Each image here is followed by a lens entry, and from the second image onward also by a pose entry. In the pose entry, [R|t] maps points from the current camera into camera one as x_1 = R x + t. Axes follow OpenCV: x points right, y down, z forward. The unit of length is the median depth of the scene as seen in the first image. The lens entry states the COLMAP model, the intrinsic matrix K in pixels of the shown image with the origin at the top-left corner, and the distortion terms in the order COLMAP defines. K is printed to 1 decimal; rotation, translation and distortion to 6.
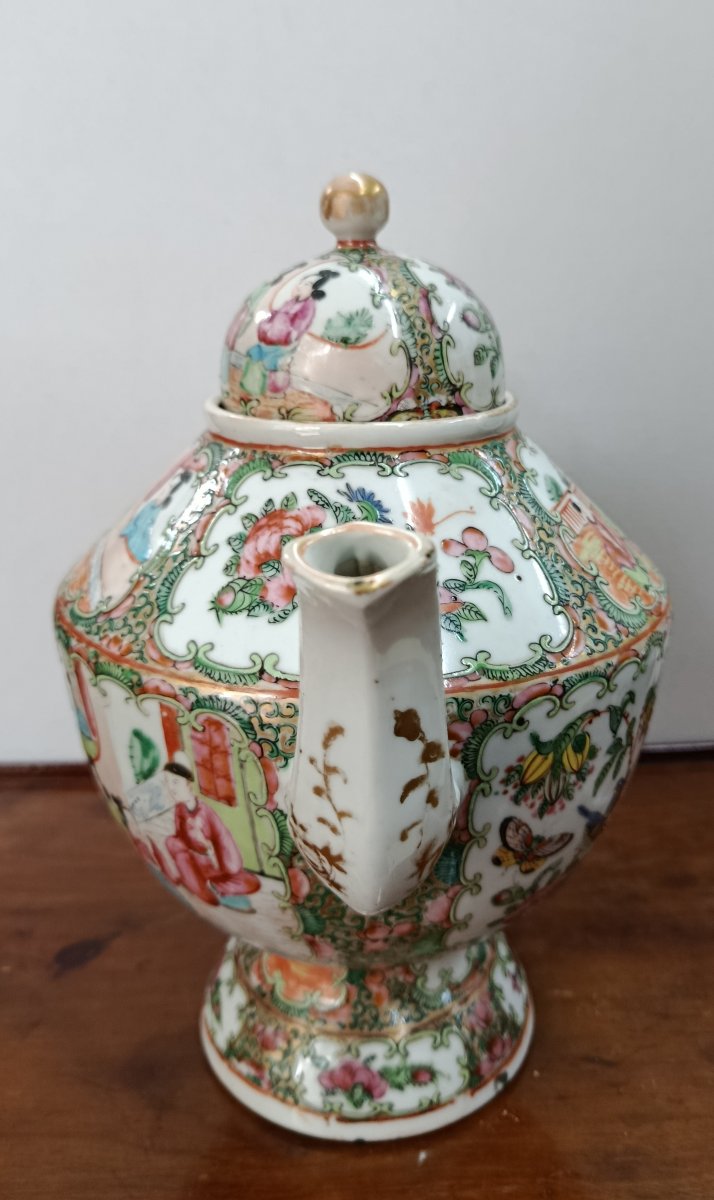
lens RADIAL K [[1063.0, 0, 357.0], [0, 1063.0, 600.0], [0, 0, 1]] dist [0.007028, -0.000911]
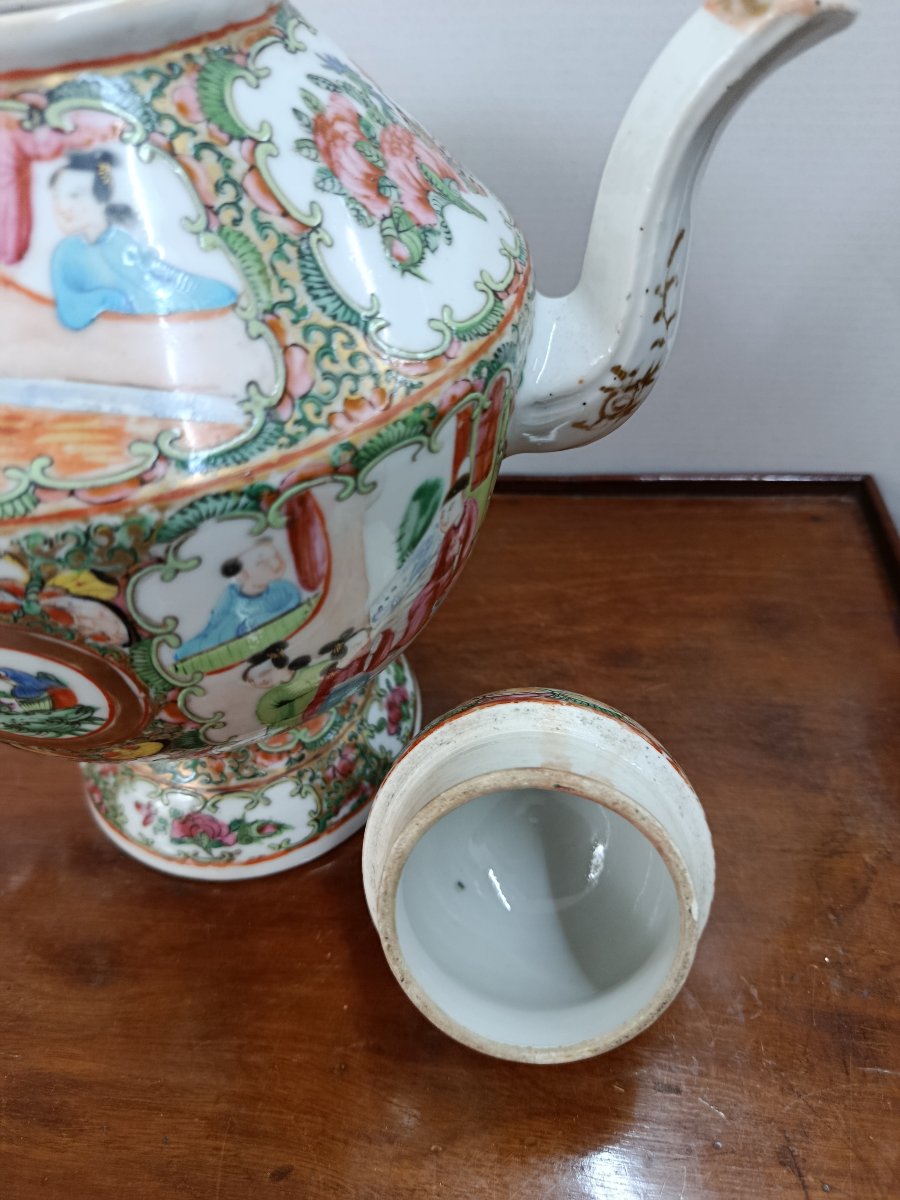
lens RADIAL K [[815.2, 0, 450.0], [0, 815.2, 600.0], [0, 0, 1]] dist [-0.014732, -0.002079]
pose [[0.072730, -0.698370, 0.712032, -0.662565], [0.382418, 0.678884, 0.626796, -0.169115], [-0.921123, 0.226707, 0.316444, 0.830632]]
